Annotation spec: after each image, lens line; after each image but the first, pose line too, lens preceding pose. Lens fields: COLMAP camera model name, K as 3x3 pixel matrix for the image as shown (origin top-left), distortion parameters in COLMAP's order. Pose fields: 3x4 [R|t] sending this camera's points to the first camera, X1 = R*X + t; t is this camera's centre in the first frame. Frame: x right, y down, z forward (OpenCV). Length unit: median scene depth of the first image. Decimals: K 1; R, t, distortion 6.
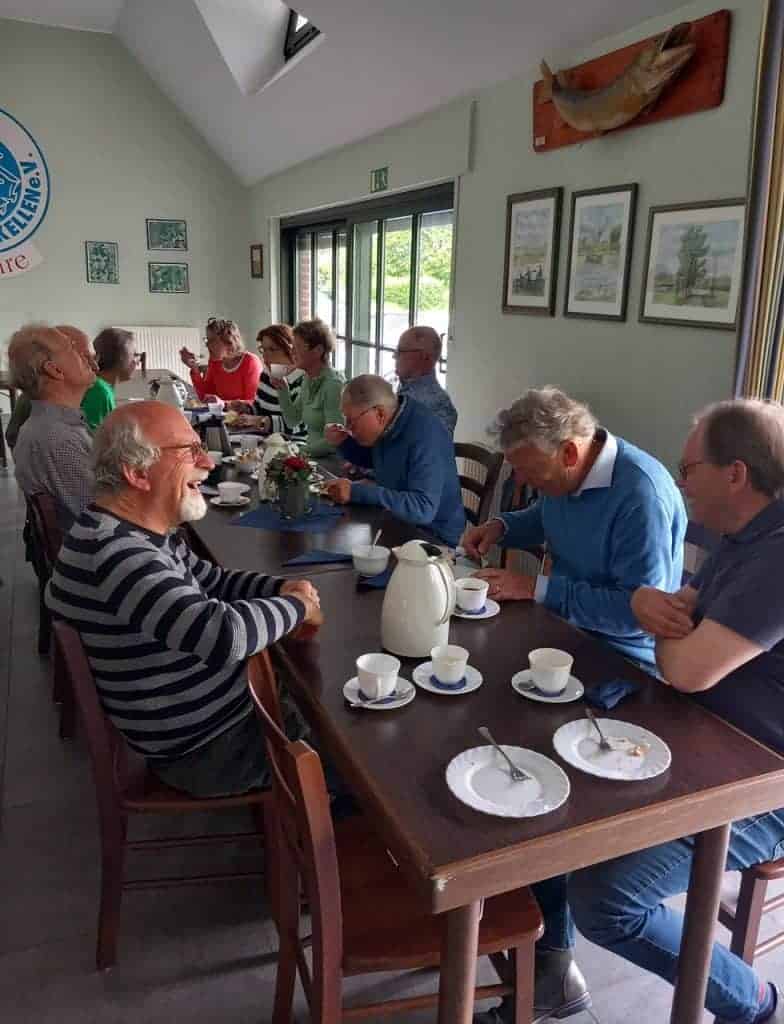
lens RADIAL K [[813.5, 0, 393.1], [0, 813.5, 508.4], [0, 0, 1]] dist [0.010729, 0.001713]
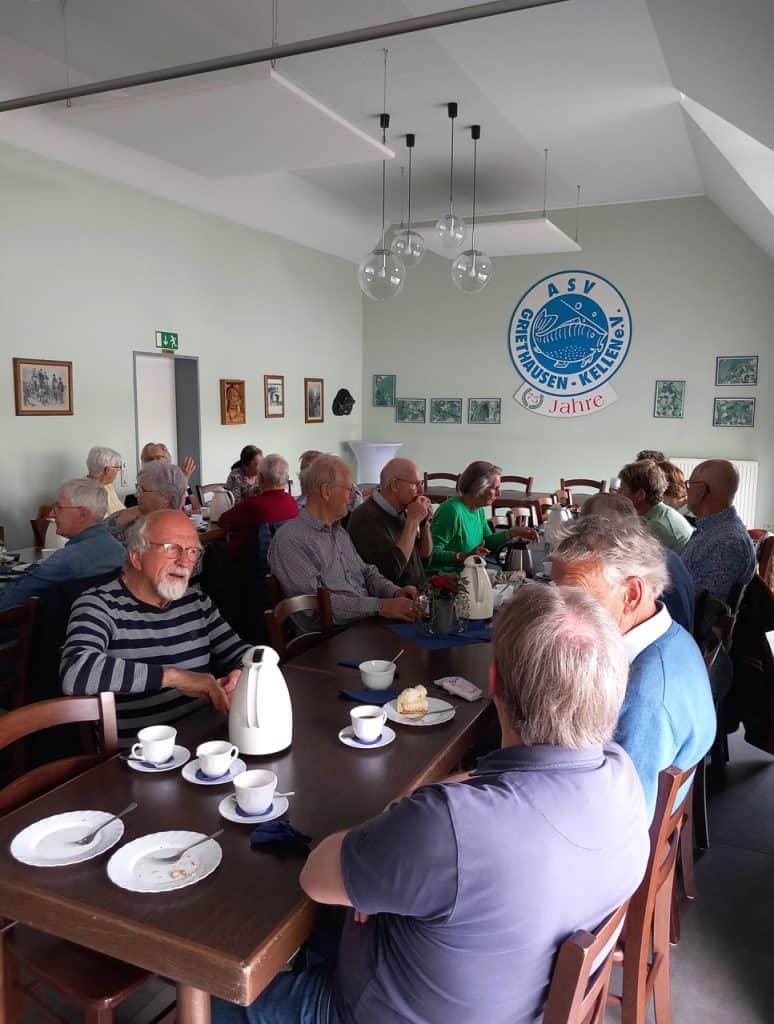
lens RADIAL K [[792.0, 0, 385.0], [0, 792.0, 513.8], [0, 0, 1]] dist [-0.000459, -0.002777]
pose [[0.671492, 0.079282, -0.736759, 0.175993], [-0.186467, 0.980345, -0.064455, -0.019380], [0.717167, 0.180662, 0.673077, 0.065642]]
